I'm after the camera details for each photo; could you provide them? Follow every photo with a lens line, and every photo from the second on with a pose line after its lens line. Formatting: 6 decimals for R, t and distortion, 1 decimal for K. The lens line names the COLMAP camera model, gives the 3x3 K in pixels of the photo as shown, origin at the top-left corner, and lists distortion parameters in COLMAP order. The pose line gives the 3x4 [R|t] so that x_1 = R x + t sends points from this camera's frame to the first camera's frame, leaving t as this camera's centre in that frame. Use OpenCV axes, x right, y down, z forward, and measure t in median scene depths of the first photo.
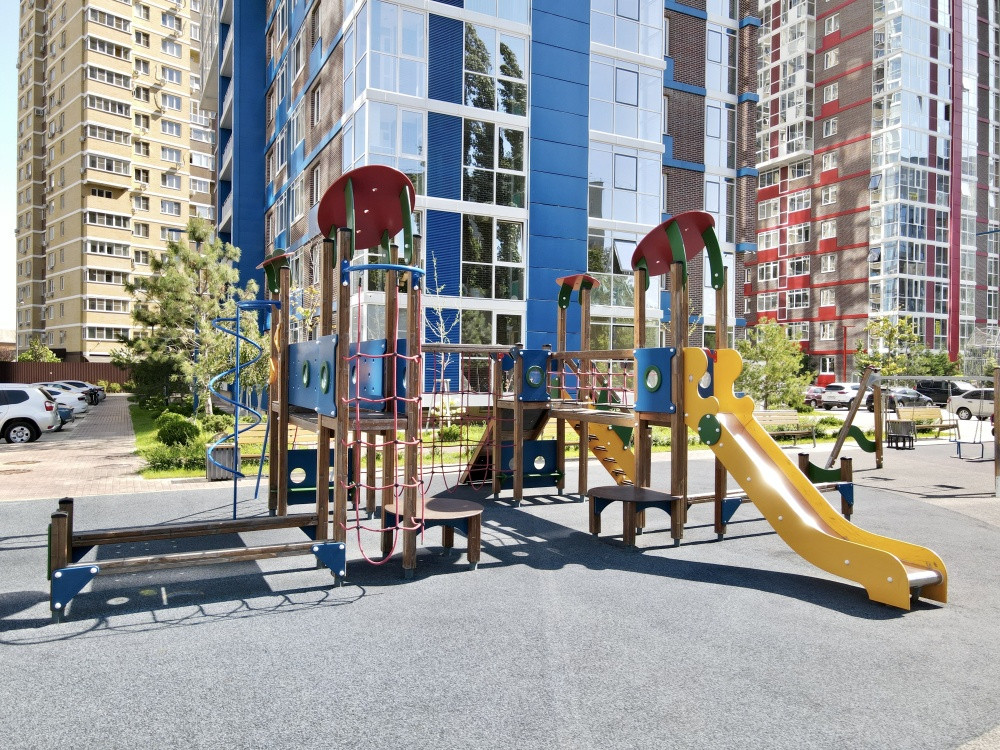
lens RADIAL K [[732.5, 0, 497.3], [0, 732.5, 376.1], [0, 0, 1]] dist [0.013653, -0.010246]
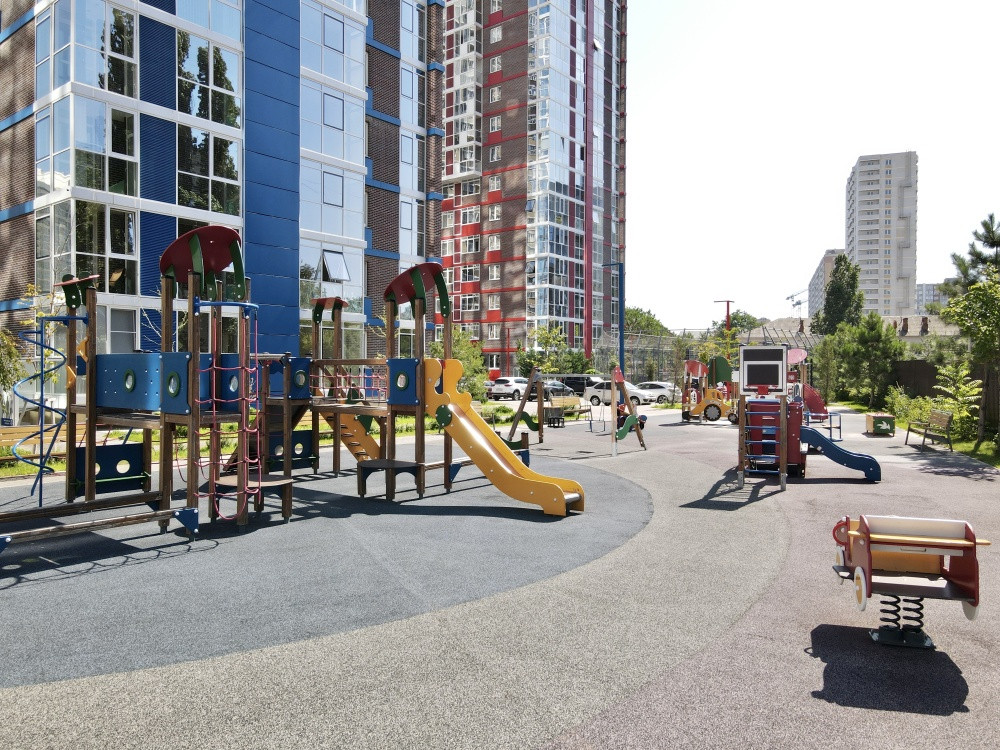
lens RADIAL K [[732.5, 0, 500.7], [0, 732.5, 375.7], [0, 0, 1]] dist [0.013653, -0.010246]
pose [[0.906292, -0.009257, 0.422550, -0.067716], [0.006447, 0.999947, 0.008077, -0.005237], [-0.422602, -0.004596, 0.906304, -0.110804]]
